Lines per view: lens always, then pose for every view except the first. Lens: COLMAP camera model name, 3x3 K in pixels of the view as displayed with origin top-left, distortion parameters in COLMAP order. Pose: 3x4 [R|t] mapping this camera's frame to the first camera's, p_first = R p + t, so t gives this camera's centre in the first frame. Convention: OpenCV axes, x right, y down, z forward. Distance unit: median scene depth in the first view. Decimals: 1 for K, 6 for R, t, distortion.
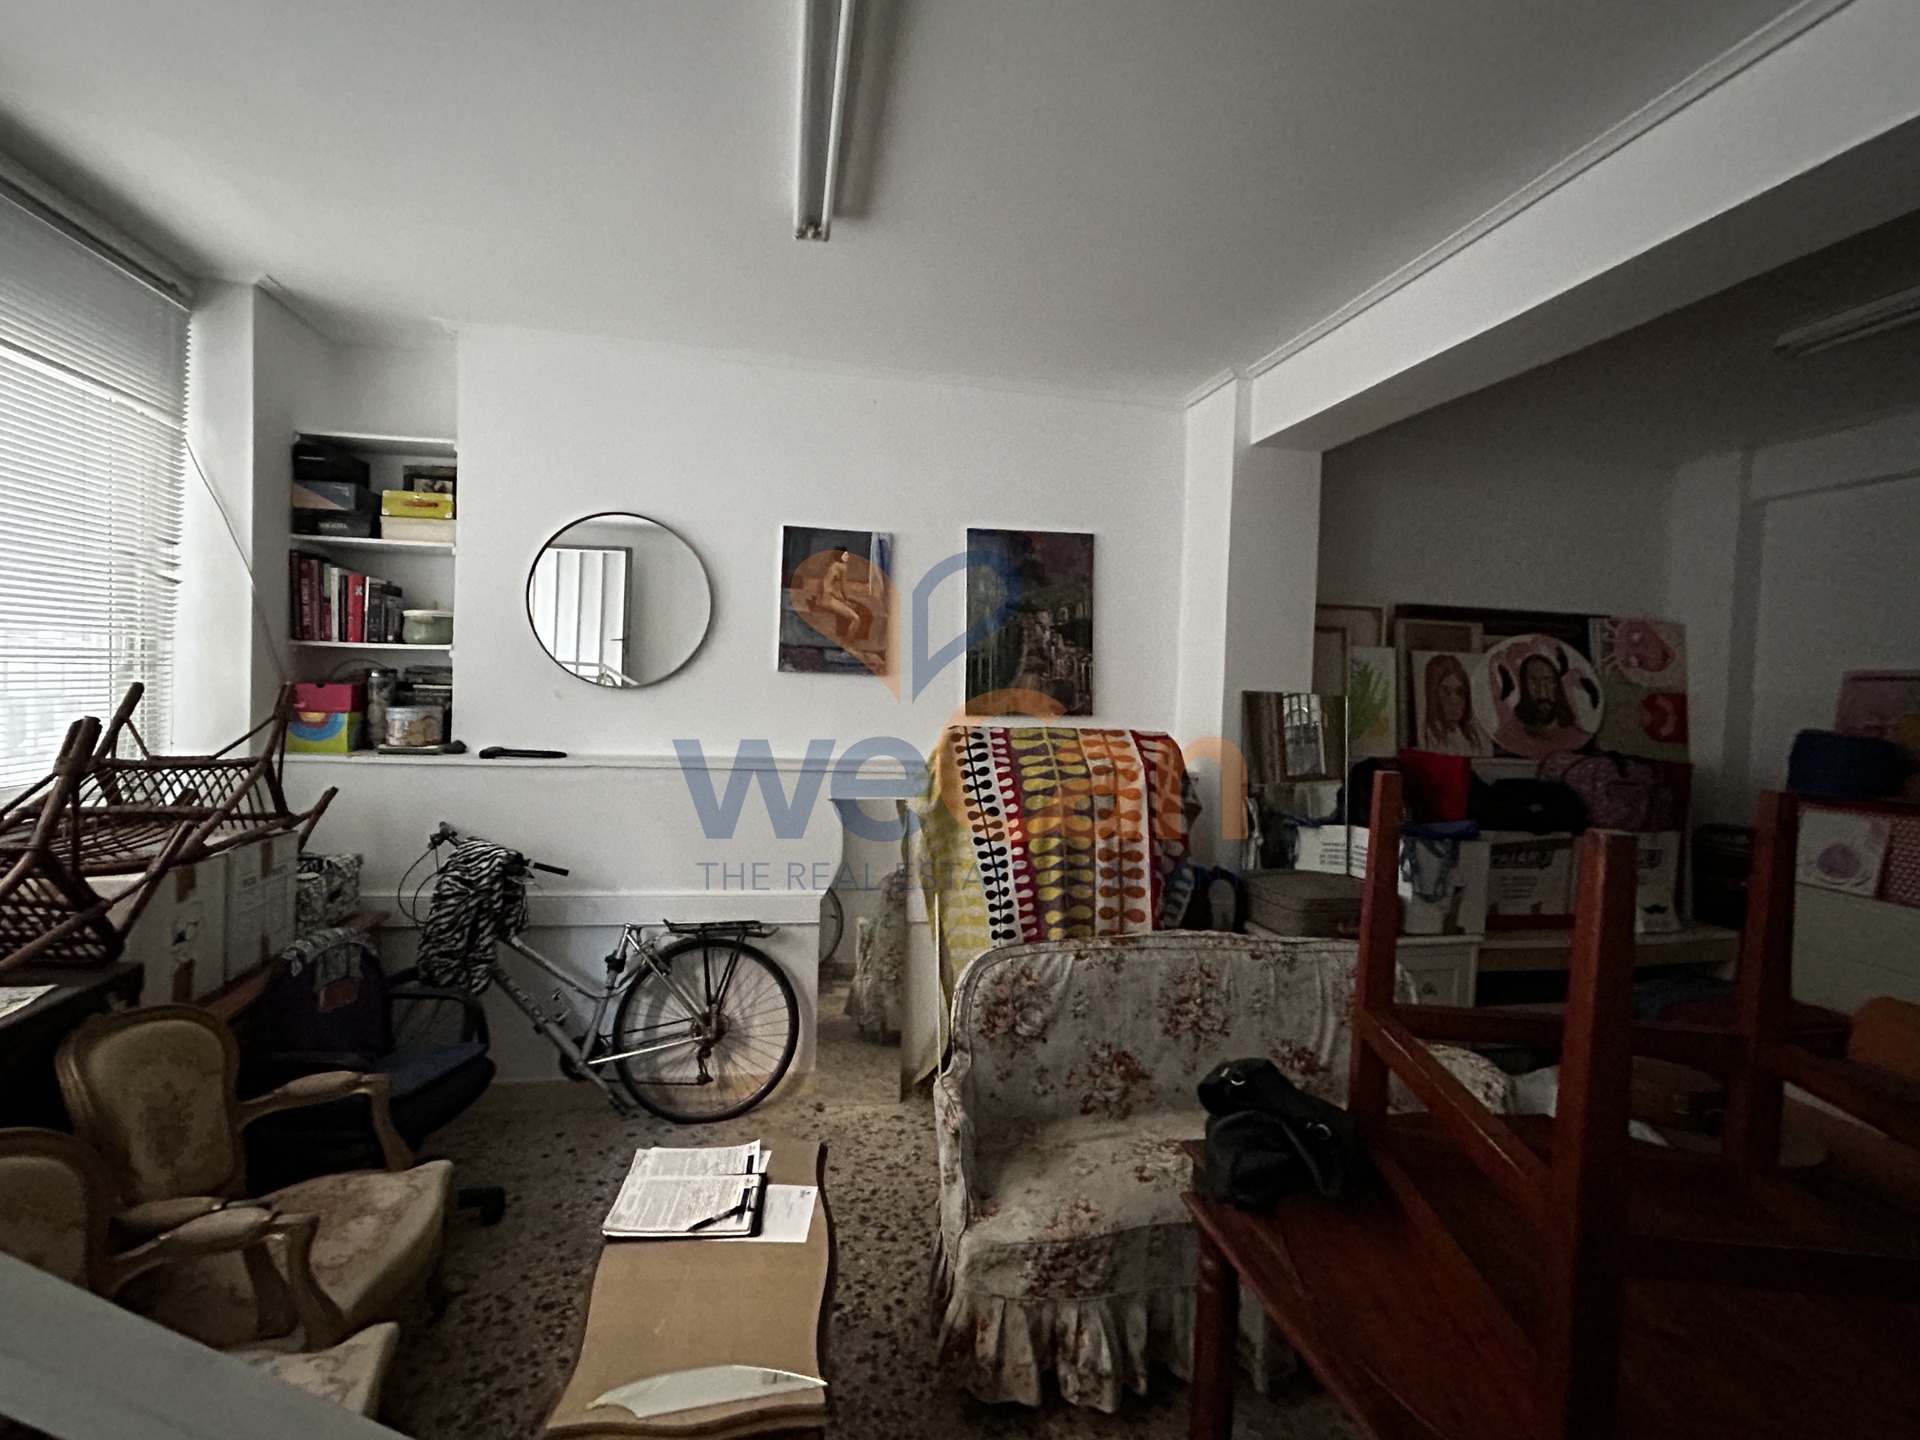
lens RADIAL K [[905.7, 0, 955.6], [0, 905.7, 712.1], [0, 0, 1]] dist [-0.004942, 0.004207]
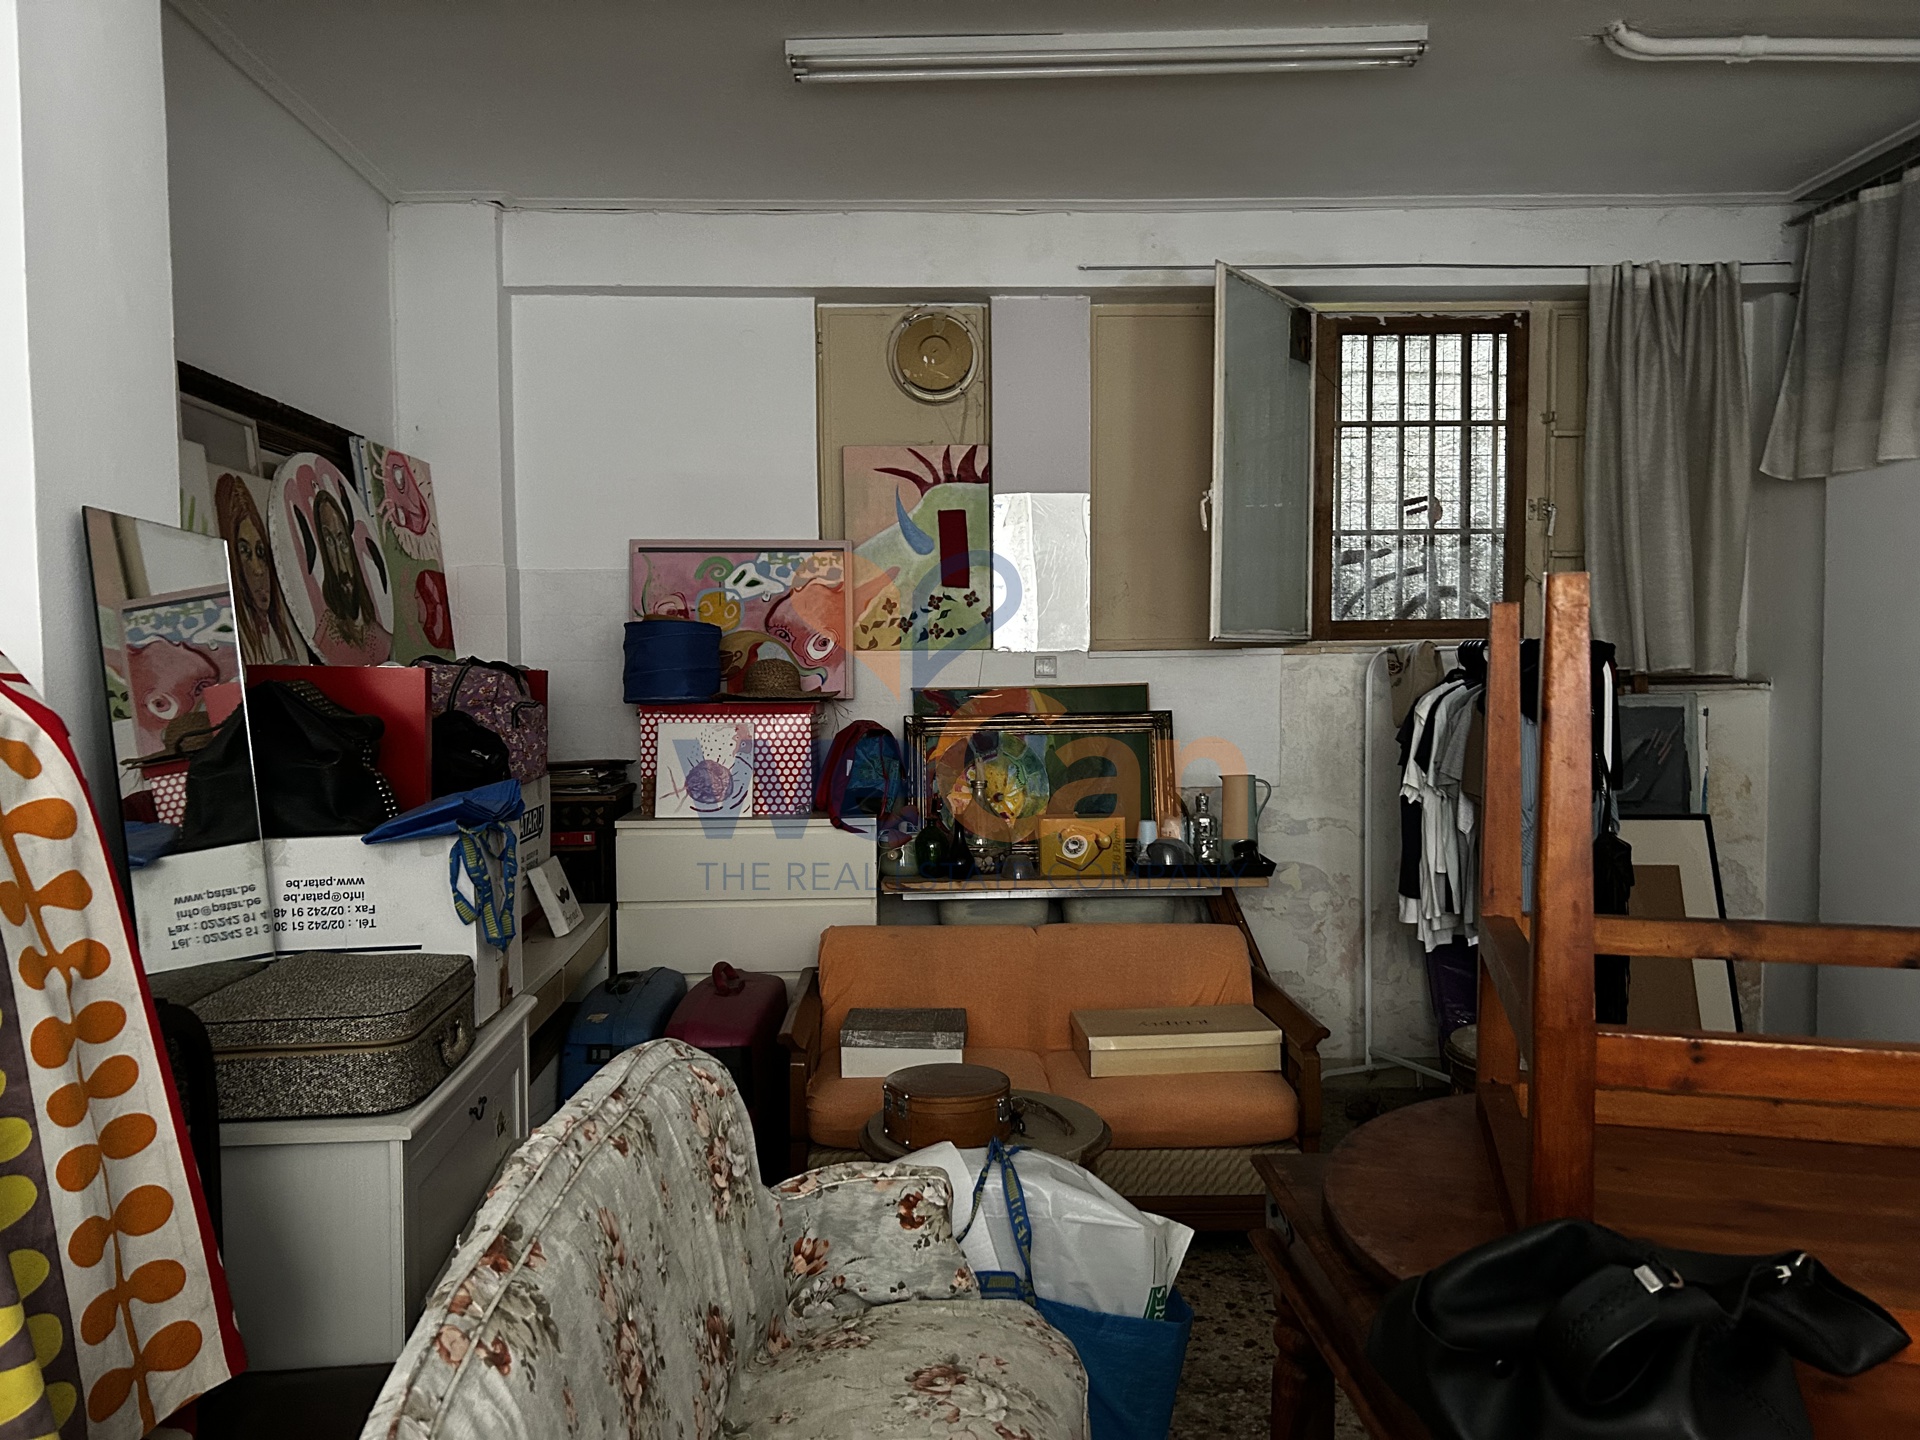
lens RADIAL K [[1435.7, 0, 956.6], [0, 1435.7, 737.3], [0, 0, 1]] dist [0.047955, -0.053967]
pose [[0.169452, -0.088031, 0.981599, -0.207896], [0.044821, 0.995661, 0.081555, 0.038612], [-0.984519, 0.030177, 0.172663, 0.617938]]
